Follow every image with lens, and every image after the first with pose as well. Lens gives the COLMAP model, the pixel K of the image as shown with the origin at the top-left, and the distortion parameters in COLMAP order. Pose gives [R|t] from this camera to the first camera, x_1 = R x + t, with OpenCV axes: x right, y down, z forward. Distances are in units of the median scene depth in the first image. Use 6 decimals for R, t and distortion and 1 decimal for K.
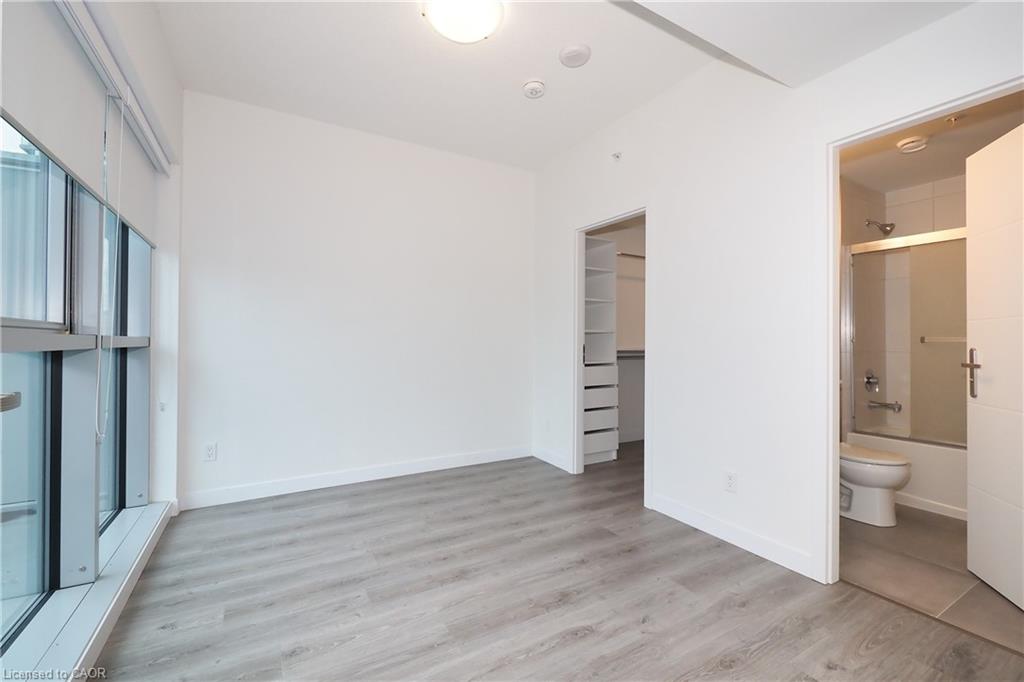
lens RADIAL K [[436.2, 0, 492.9], [0, 436.2, 336.6], [0, 0, 1]] dist [-0.000161, -0.000068]
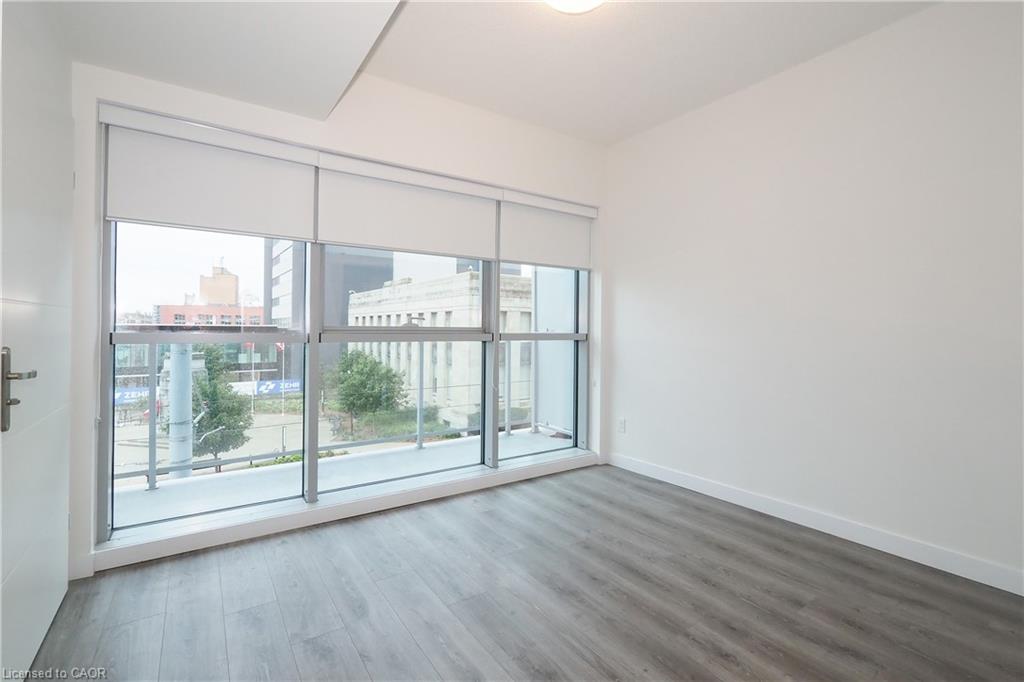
lens RADIAL K [[436.2, 0, 492.9], [0, 436.2, 336.6], [0, 0, 1]] dist [-0.000161, -0.000068]
pose [[0.085502, 0.006168, -0.996319, 0.611606], [0.012133, 0.999900, 0.007231, -0.003783], [0.996264, -0.012707, 0.085418, 0.566957]]
